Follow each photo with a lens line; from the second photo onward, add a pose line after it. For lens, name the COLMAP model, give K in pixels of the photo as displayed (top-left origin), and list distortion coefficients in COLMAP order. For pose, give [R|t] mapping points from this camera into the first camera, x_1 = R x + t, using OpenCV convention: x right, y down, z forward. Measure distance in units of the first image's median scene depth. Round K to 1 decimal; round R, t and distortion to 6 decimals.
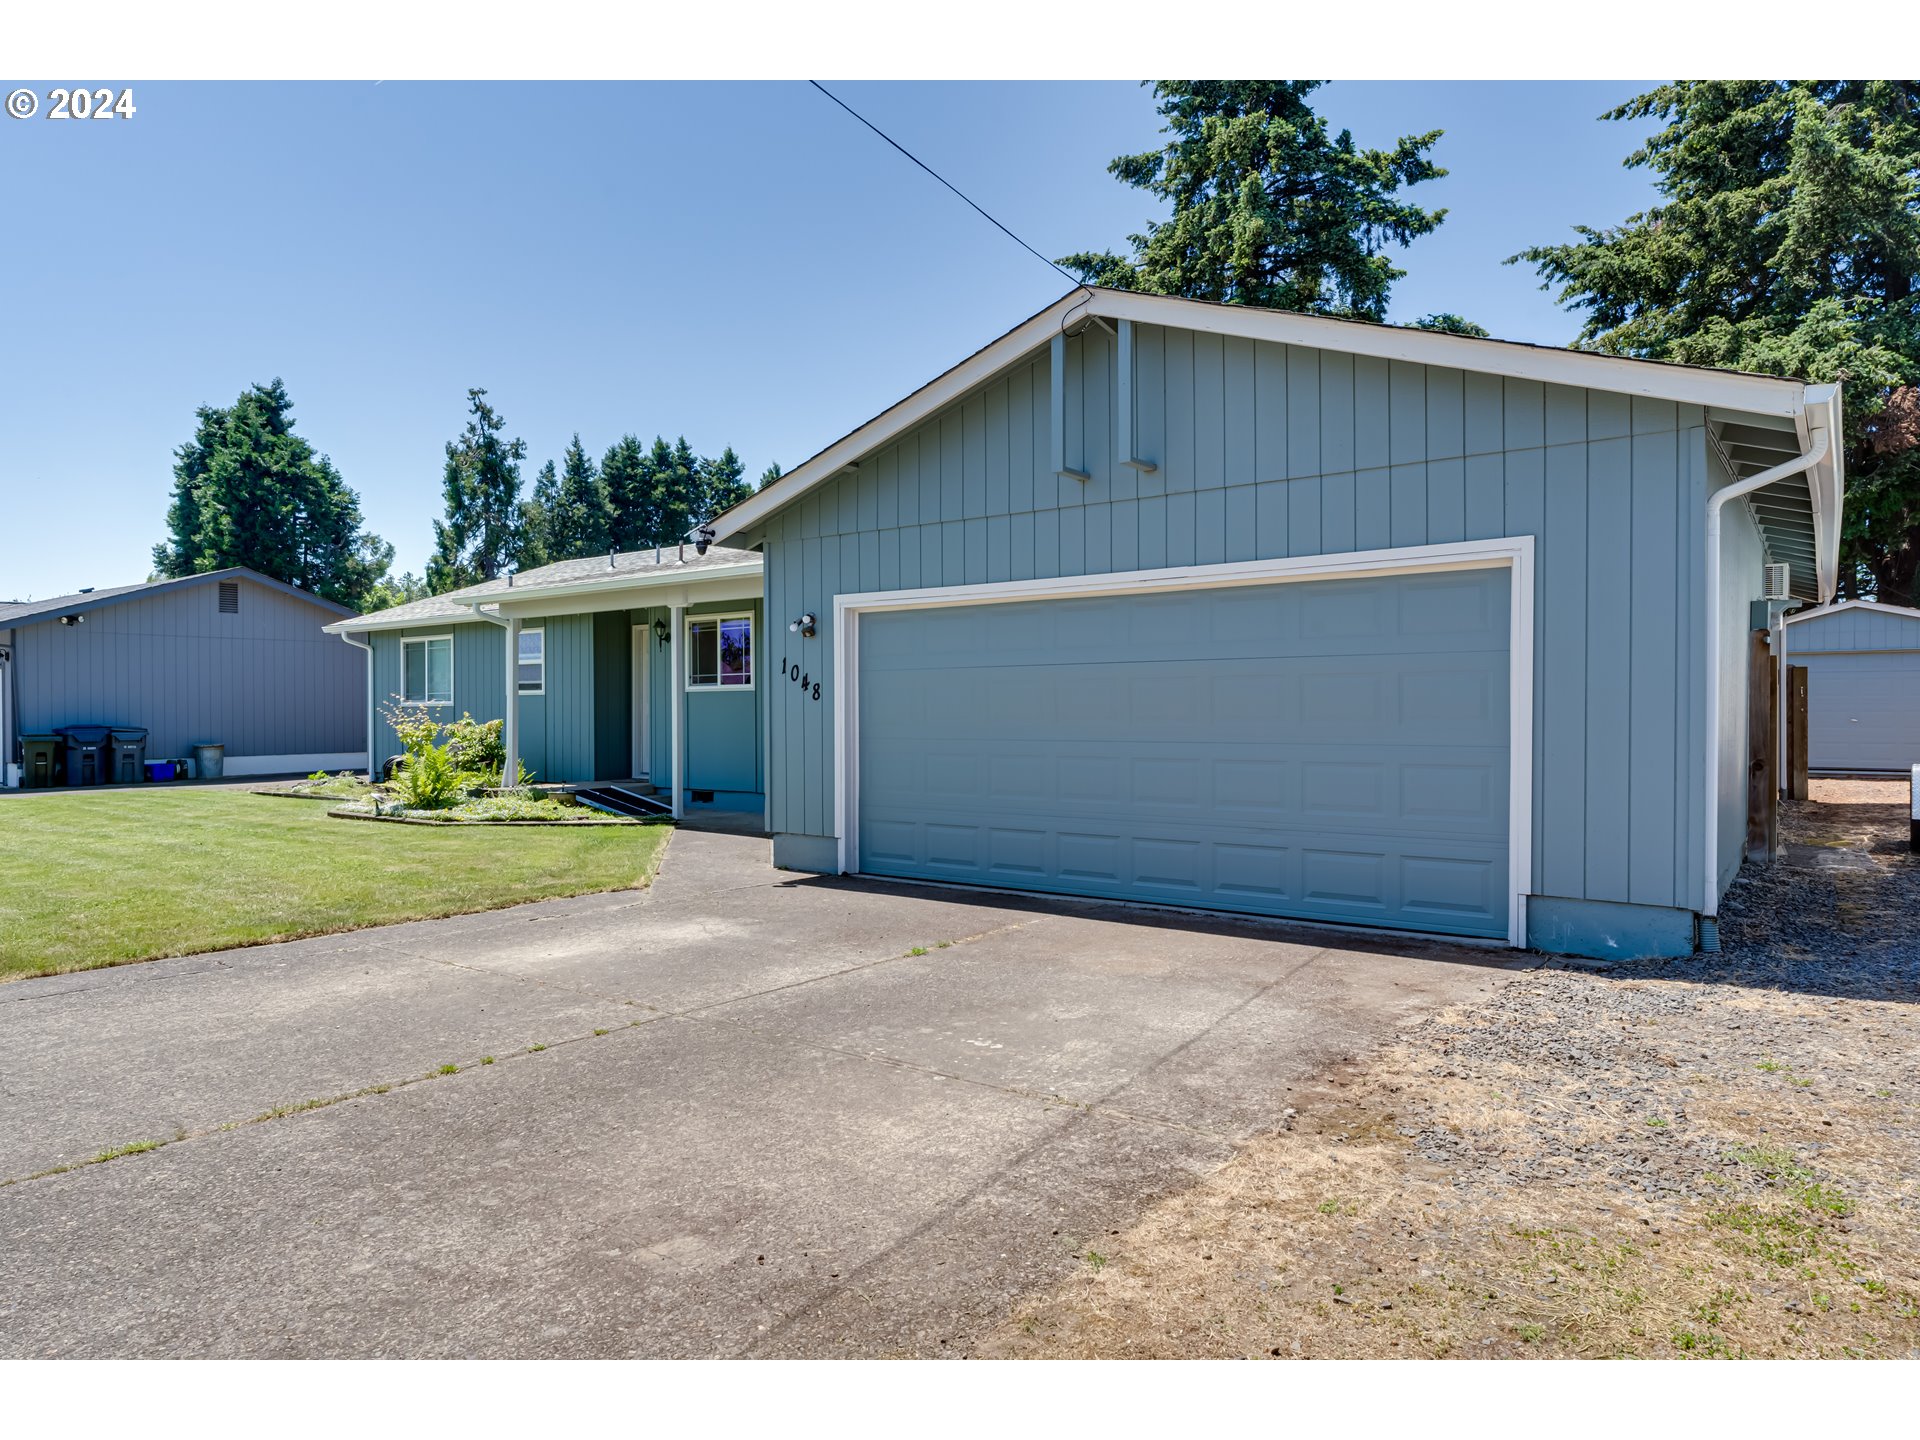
lens RADIAL K [[1207.5, 0, 960.0], [0, 1207.5, 720.0], [0, 0, 1]] dist [0.046470, -0.106989]
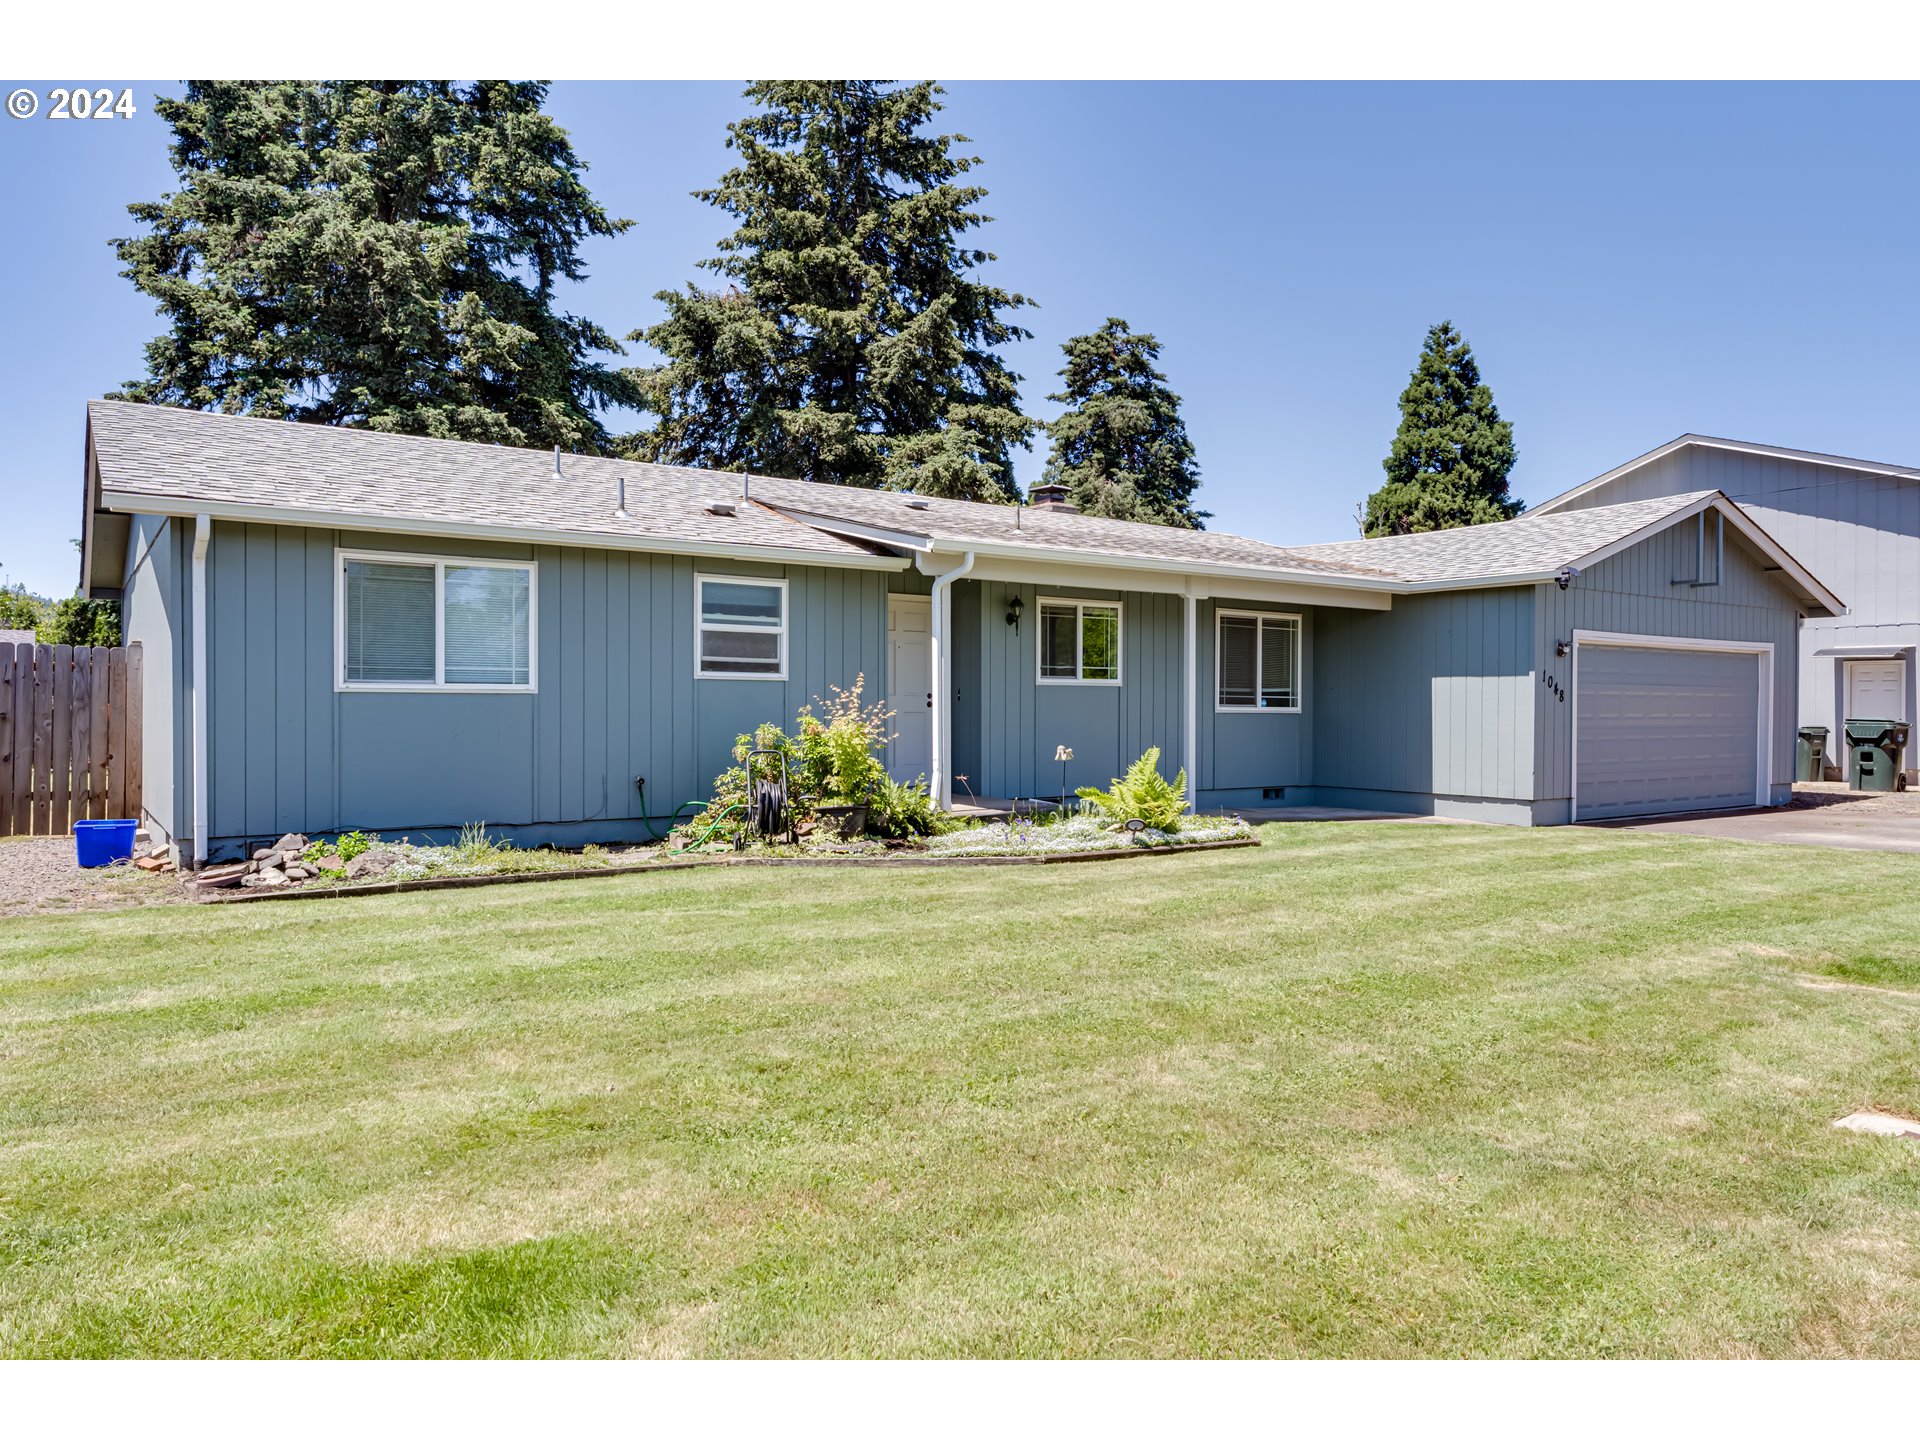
lens RADIAL K [[1207.5, 0, 960.0], [0, 1207.5, 720.0], [0, 0, 1]] dist [0.046470, -0.106989]
pose [[0.307185, -0.005834, 0.951632, -0.962225], [0.001332, 0.999983, 0.005700, -0.002957], [-0.951649, -0.000484, 0.307188, 0.718239]]
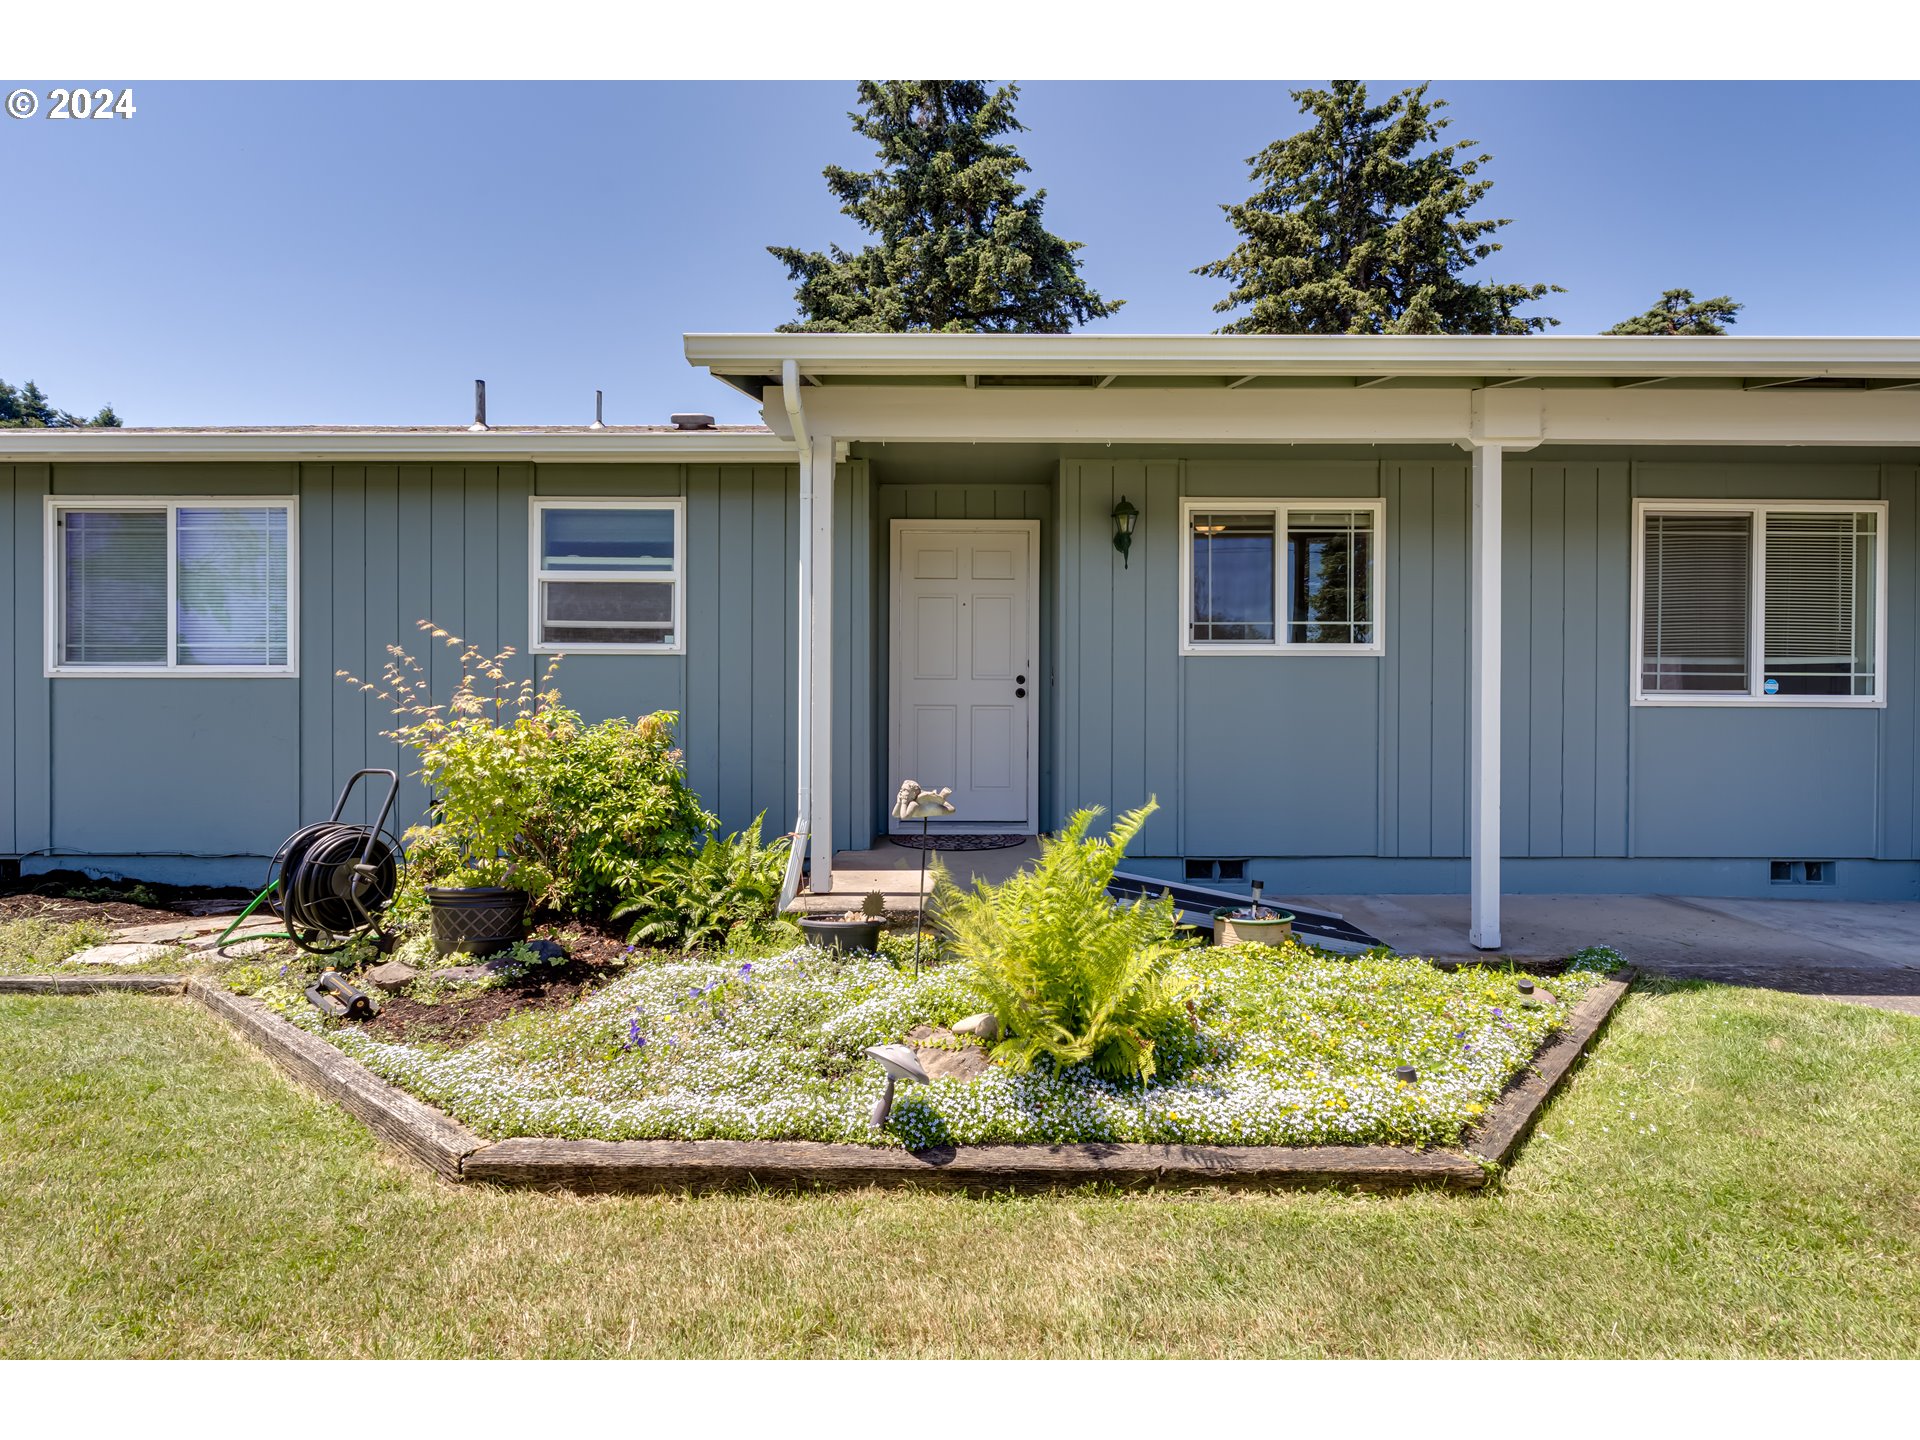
lens RADIAL K [[862.5, 0, 960.0], [0, 862.5, 720.0], [0, 0, 1]] dist [-0.005271, -0.000186]
pose [[0.791367, -0.002567, 0.611335, -0.459095], [-0.000279, 0.999990, 0.004560, 0.000708], [-0.611341, -0.003779, 0.791358, 0.712952]]
